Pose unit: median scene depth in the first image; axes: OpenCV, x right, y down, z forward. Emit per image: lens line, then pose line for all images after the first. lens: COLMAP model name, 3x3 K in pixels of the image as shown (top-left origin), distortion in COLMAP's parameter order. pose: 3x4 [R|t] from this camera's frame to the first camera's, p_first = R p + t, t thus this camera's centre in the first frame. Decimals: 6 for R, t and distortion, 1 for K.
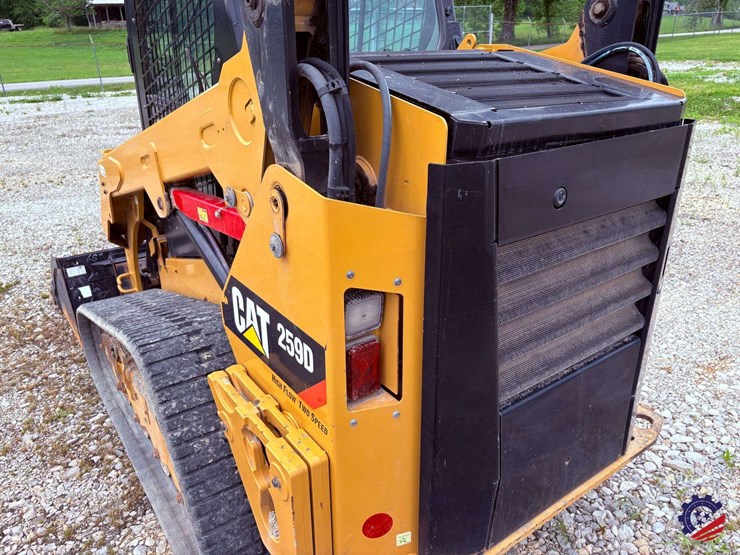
lens RADIAL K [[558.6, 0, 382.9], [0, 558.6, 276.1], [0, 0, 1]] dist [0.048793, -0.063952]
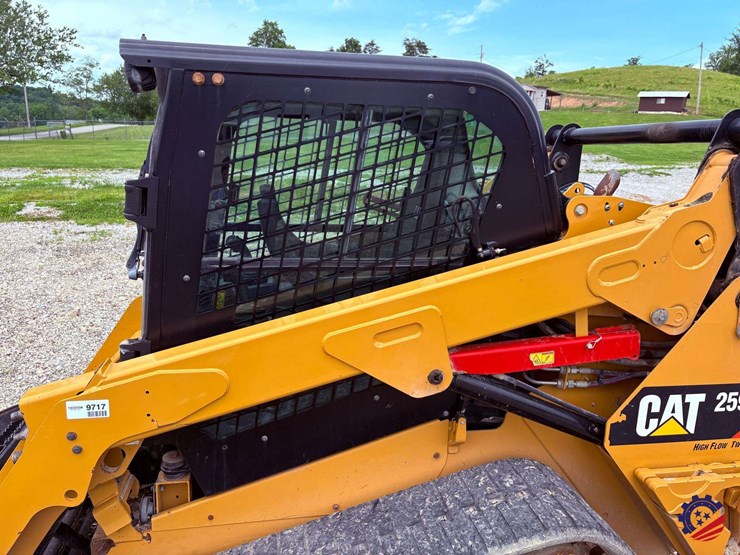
lens RADIAL K [[555.3, 0, 369.6], [0, 555.3, 276.0], [0, 0, 1]] dist [0.062241, -0.073197]
pose [[0.442174, -0.172443, 0.880196, -1.054745], [0.319075, 0.947391, 0.025318, -0.299598], [-0.838256, 0.269653, 0.473934, 0.622881]]
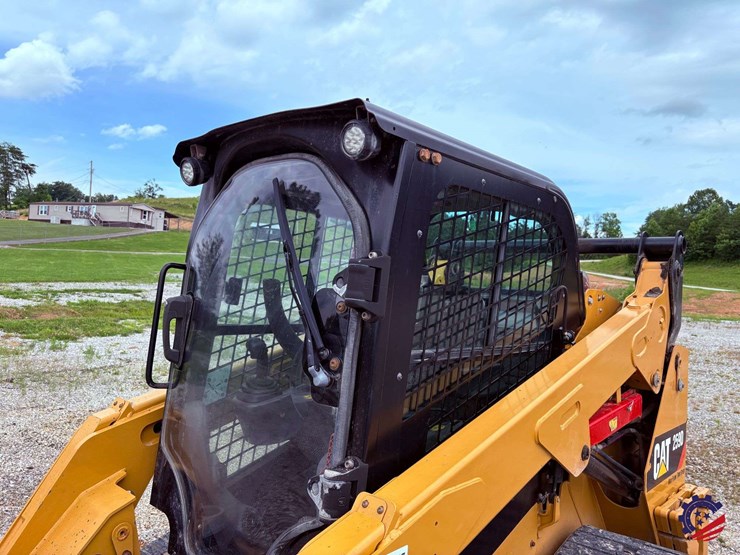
lens RADIAL K [[560.8, 0, 363.4], [0, 560.8, 275.5], [0, 0, 1]] dist [0.043658, -0.051718]
pose [[-0.188175, 0.019600, 0.981940, -1.116606], [0.335028, 0.941113, 0.045418, -0.505964], [-0.923226, 0.337524, -0.183660, 1.301091]]
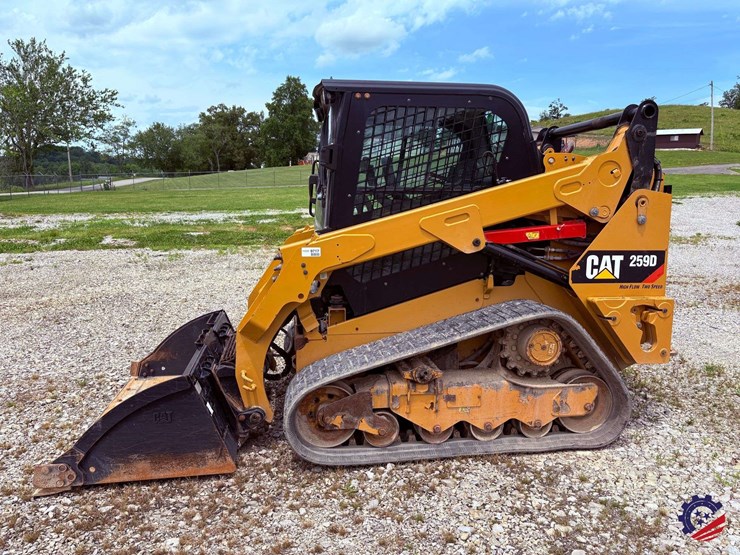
lens RADIAL K [[552.1, 0, 370.5], [0, 552.1, 279.6], [0, 0, 1]] dist [0.039191, -0.040135]
pose [[0.473126, -0.119486, 0.872854, -1.793907], [0.338976, 0.939176, -0.055176, -0.043978], [-0.813171, 0.321982, 0.484852, 0.494793]]
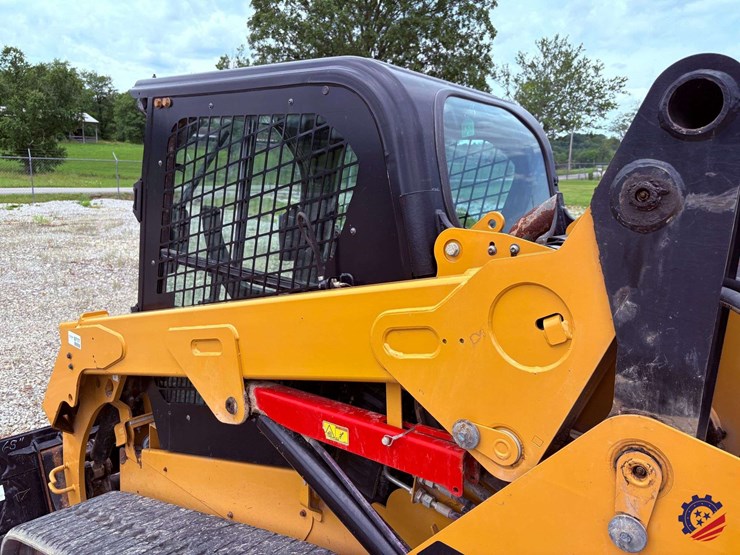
lens RADIAL K [[558.7, 0, 370.7], [0, 558.7, 276.8], [0, 0, 1]] dist [0.036960, -0.033960]
pose [[0.970741, 0.016434, 0.239566, -0.375537], [0.034027, 0.978174, -0.204981, -0.129066], [-0.237706, 0.207135, 0.948995, 0.213188]]
